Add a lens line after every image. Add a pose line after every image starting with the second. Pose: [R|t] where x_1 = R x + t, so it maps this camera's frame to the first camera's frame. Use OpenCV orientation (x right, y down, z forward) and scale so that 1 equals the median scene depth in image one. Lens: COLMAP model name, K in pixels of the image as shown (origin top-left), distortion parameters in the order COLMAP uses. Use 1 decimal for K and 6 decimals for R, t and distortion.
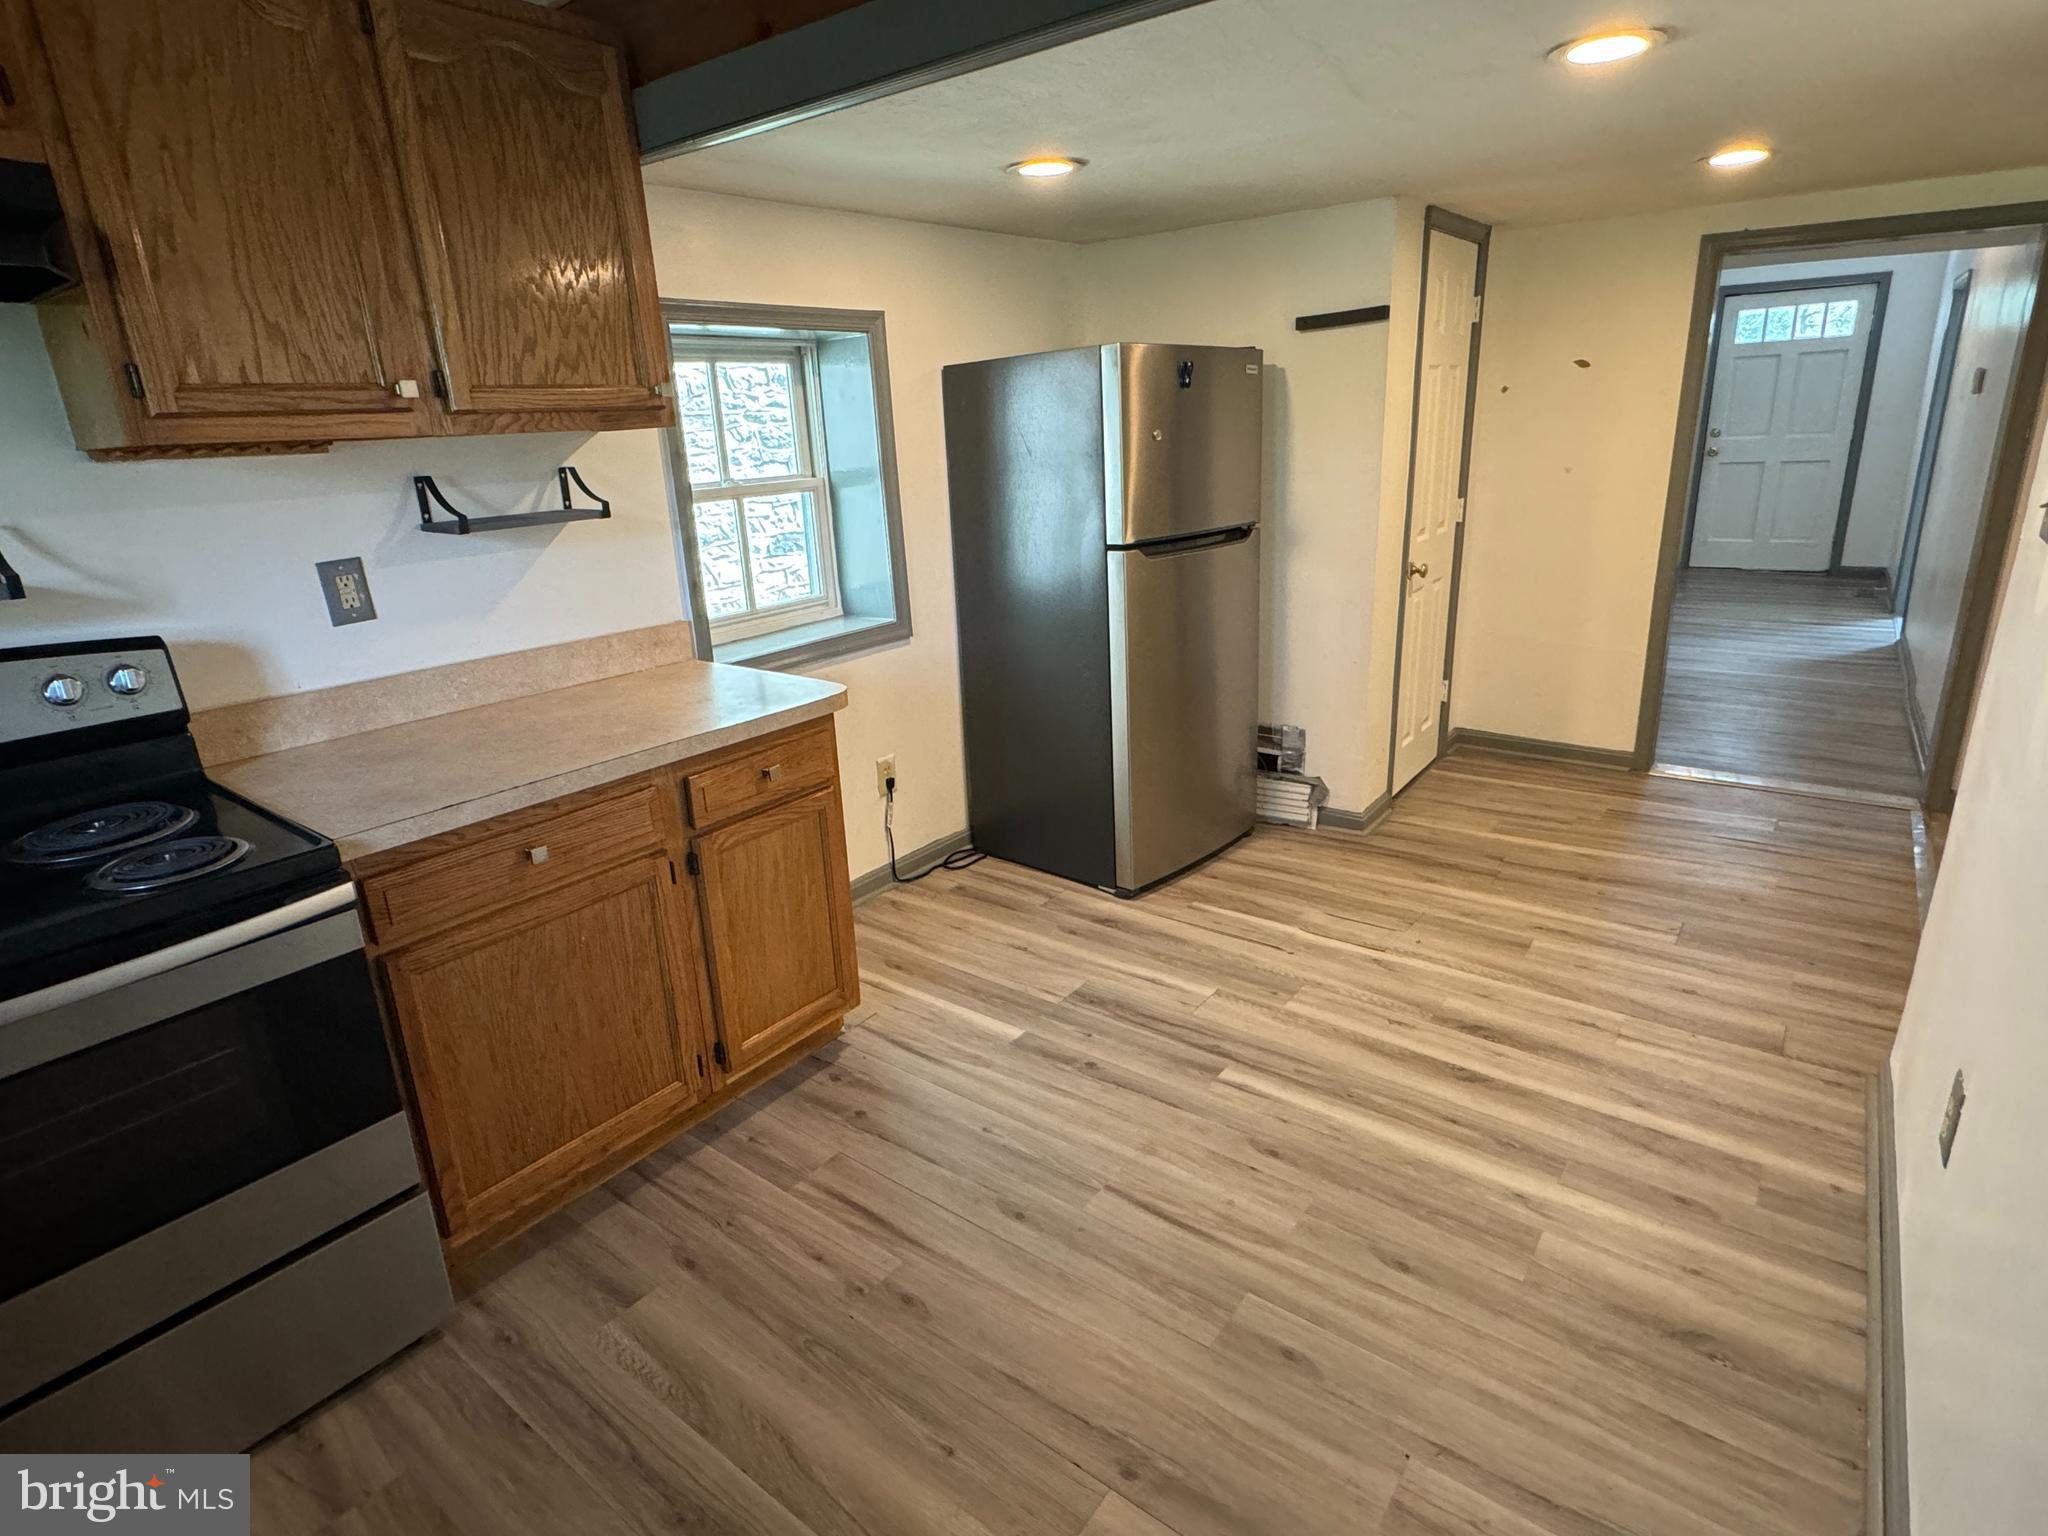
lens RADIAL K [[1060.6, 0, 1024.8], [0, 1060.6, 758.6], [0, 0, 1]] dist [-0.004191, -0.000833]
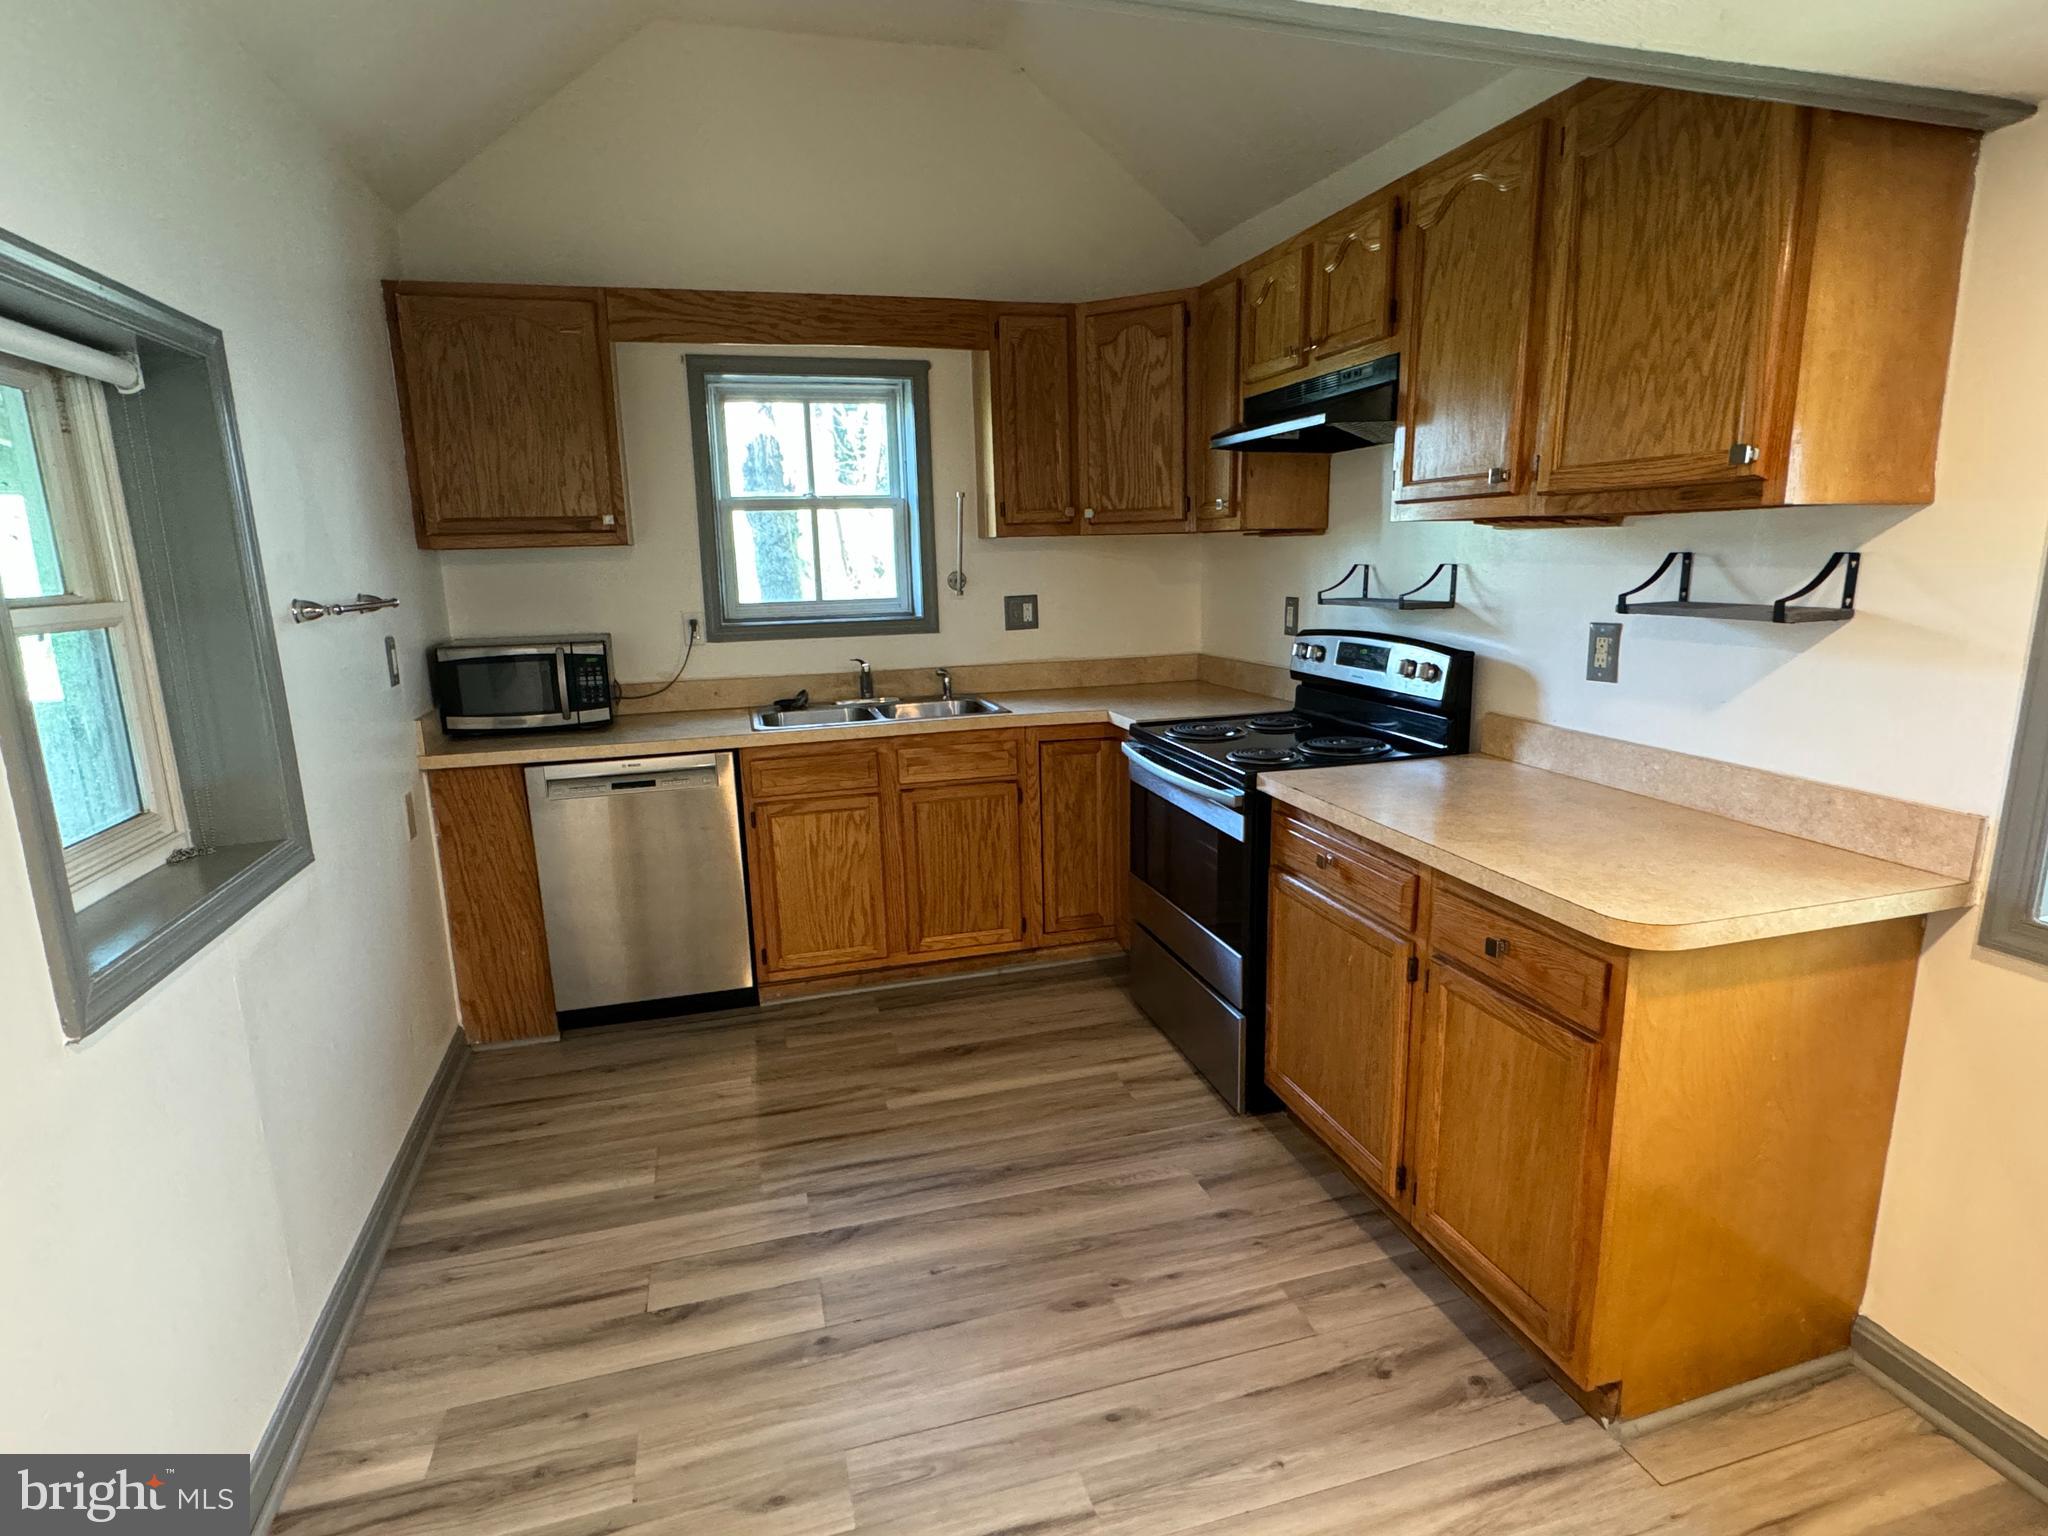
lens RADIAL K [[1060.6, 0, 1023.3], [0, 1060.6, 768.2], [0, 0, 1]] dist [-0.004191, -0.000833]
pose [[-0.595330, 0.214187, -0.774407, 0.580535], [-0.202832, 0.892536, 0.402788, -0.369025], [0.777458, 0.396866, -0.487910, 1.118491]]
